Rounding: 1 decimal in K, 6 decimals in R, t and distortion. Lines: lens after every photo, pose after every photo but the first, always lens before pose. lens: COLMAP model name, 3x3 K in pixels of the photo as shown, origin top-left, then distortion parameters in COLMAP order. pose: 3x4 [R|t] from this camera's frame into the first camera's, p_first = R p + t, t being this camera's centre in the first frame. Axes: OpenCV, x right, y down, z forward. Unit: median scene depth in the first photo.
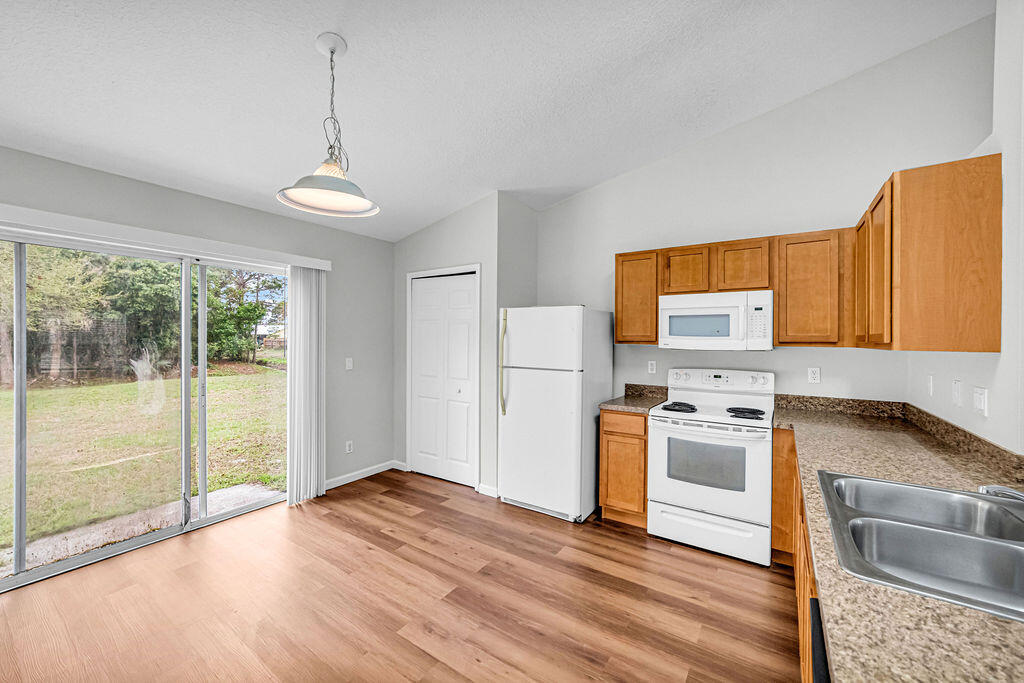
lens RADIAL K [[403.3, 0, 510.4], [0, 403.3, 340.6], [0, 0, 1]] dist [-0.008888, 0.000568]
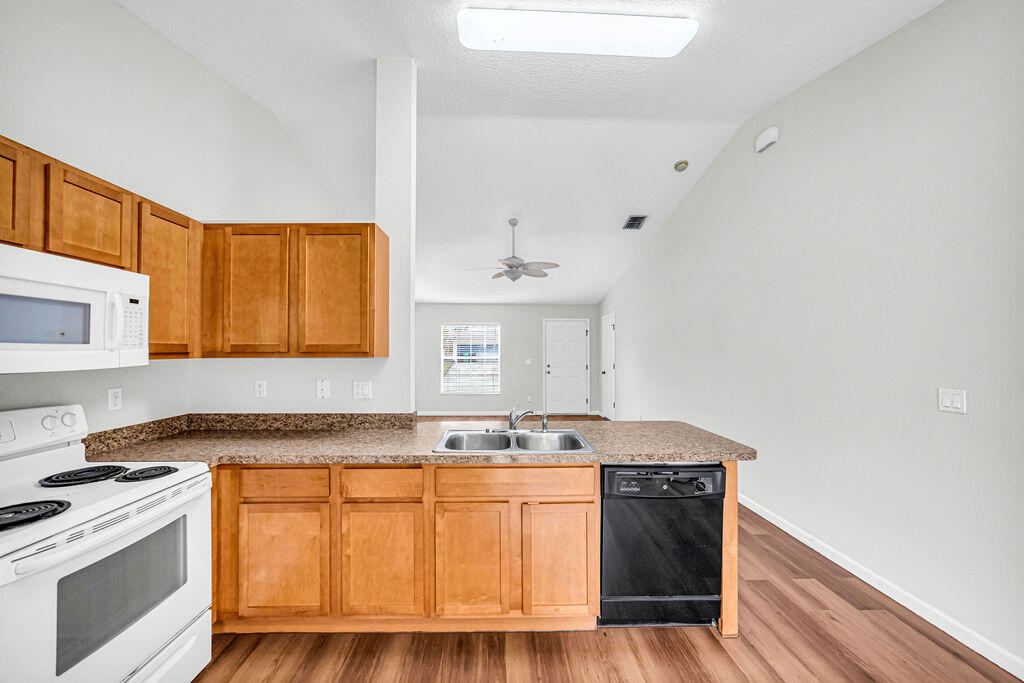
lens RADIAL K [[410.8, 0, 512.0], [0, 410.8, 341.5], [0, 0, 1]] dist [-0.027822, 0.012913]
pose [[-0.584189, 0.009159, 0.811566, -0.233605], [-0.002860, 0.999907, -0.013343, -0.007985], [-0.811613, -0.010116, -0.584108, 0.823520]]
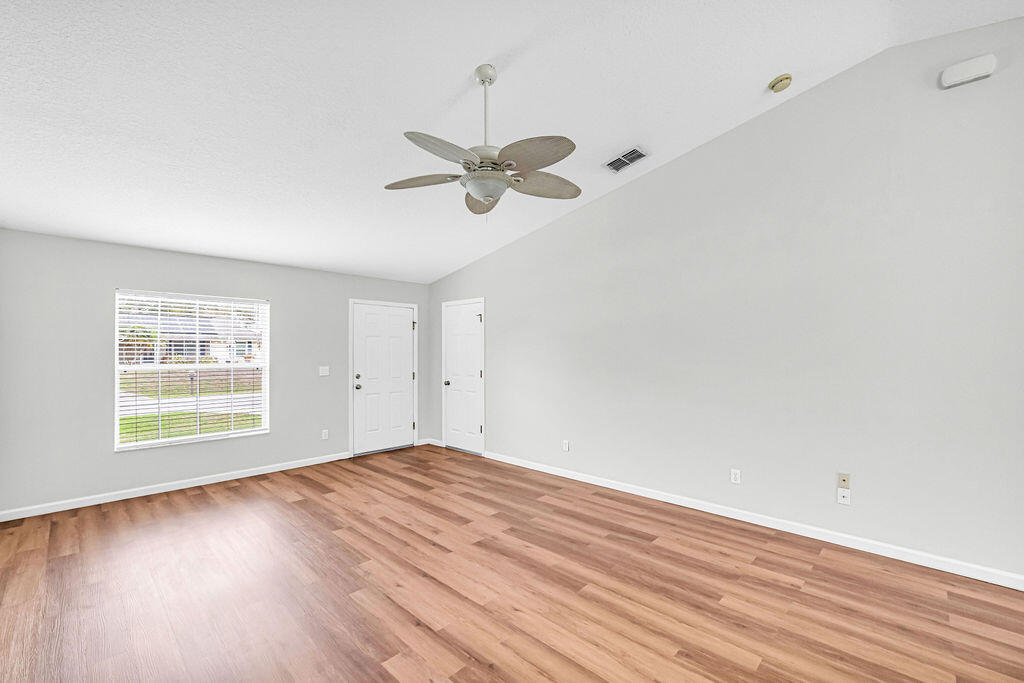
lens RADIAL K [[411.4, 0, 543.1], [0, 411.4, 349.9], [0, 0, 1]] dist [0.000140, 0.000236]
pose [[-0.992786, -0.003218, 0.119852, 1.127491], [-0.003464, 0.999992, -0.001841, 0.011875], [-0.119846, -0.002243, -0.992790, 0.558467]]
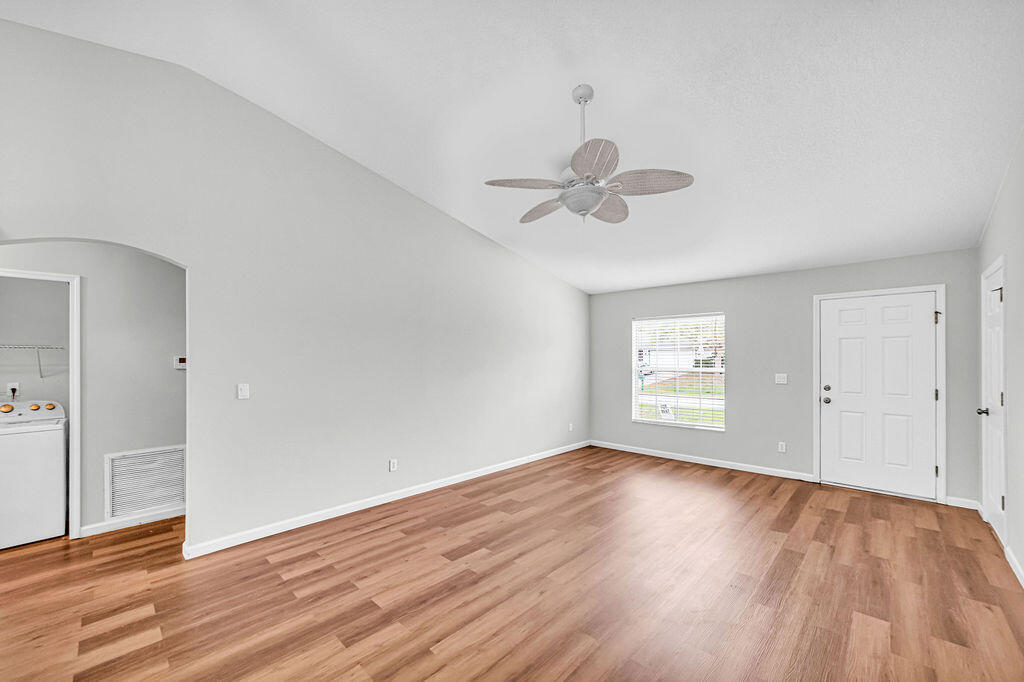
lens RADIAL K [[431.0, 0, 498.4], [0, 431.0, 356.8], [0, 0, 1]] dist [0.000045, 0.000287]
pose [[0.150540, -0.002576, 0.988601, 0.339110], [0.006545, 0.999977, 0.001609, 0.004042], [-0.988582, 0.006228, 0.150553, -0.284894]]
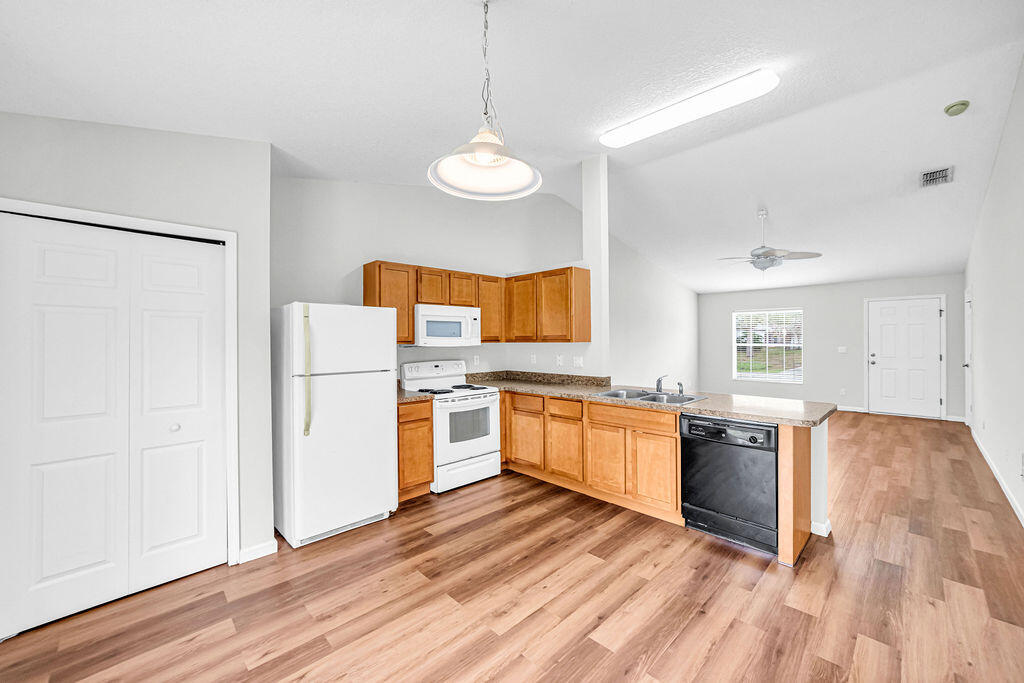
lens RADIAL K [[403.3, 0, 510.4], [0, 403.3, 340.6], [0, 0, 1]] dist [-0.008888, 0.000568]
pose [[0.195418, -0.012167, 0.980645, -0.834473], [0.011519, 0.999883, 0.010110, -0.009502], [-0.980652, 0.009321, 0.195535, 0.516986]]
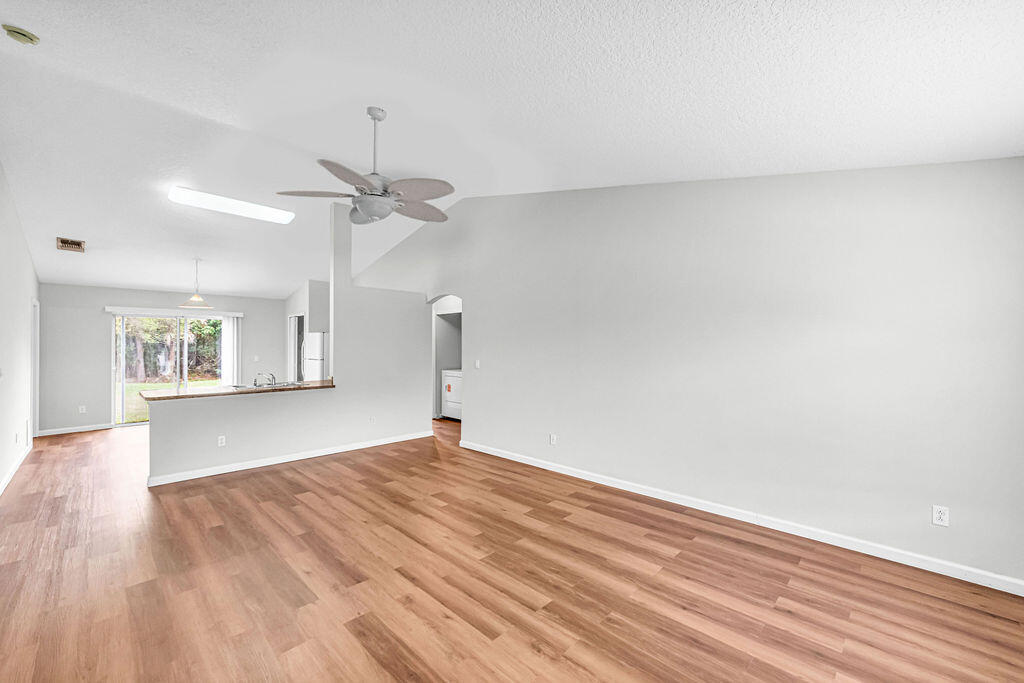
lens RADIAL K [[428.4, 0, 532.2], [0, 428.4, 342.7], [0, 0, 1]] dist [-0.001610, 0.000283]
pose [[0.985217, -0.009804, -0.171028, 1.966618], [0.007743, 0.999889, -0.012714, 0.018038], [0.171134, 0.011202, 0.985184, -1.378240]]
